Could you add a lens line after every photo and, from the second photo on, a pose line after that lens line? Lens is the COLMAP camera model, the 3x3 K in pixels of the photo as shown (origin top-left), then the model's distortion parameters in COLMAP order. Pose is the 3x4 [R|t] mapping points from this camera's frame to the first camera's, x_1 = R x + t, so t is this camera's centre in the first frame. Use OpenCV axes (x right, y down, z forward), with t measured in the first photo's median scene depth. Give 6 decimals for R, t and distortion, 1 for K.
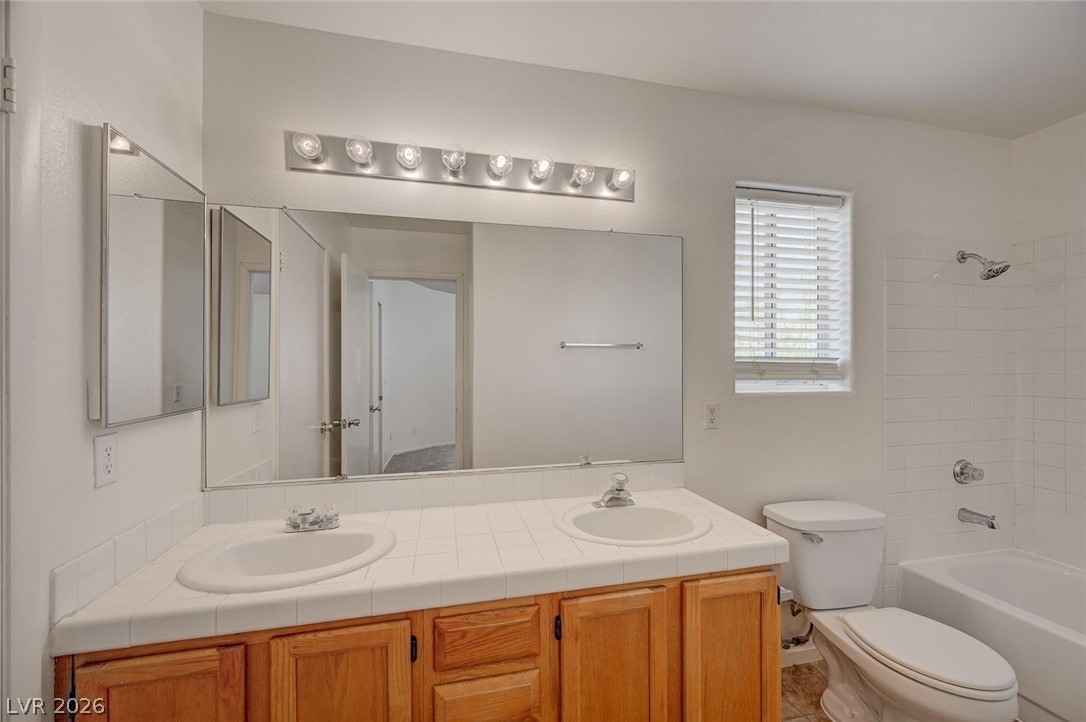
lens RADIAL K [[434.6, 0, 543.0], [0, 434.6, 361.0], [0, 0, 1]] dist [-0.001855, 0.000741]
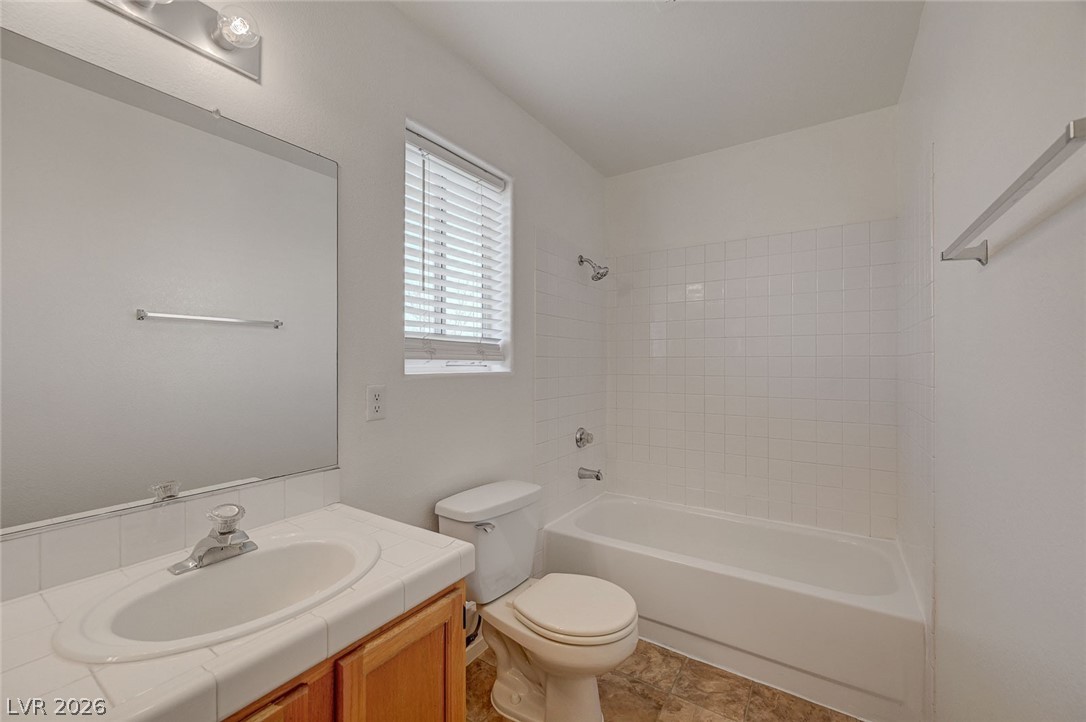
lens RADIAL K [[434.6, 0, 543.0], [0, 434.6, 361.0], [0, 0, 1]] dist [-0.001855, 0.000741]
pose [[0.729587, 0.002372, 0.683883, 0.072726], [-0.004377, 0.999990, 0.001201, 0.048998], [-0.683873, -0.003869, 0.729590, 0.227771]]
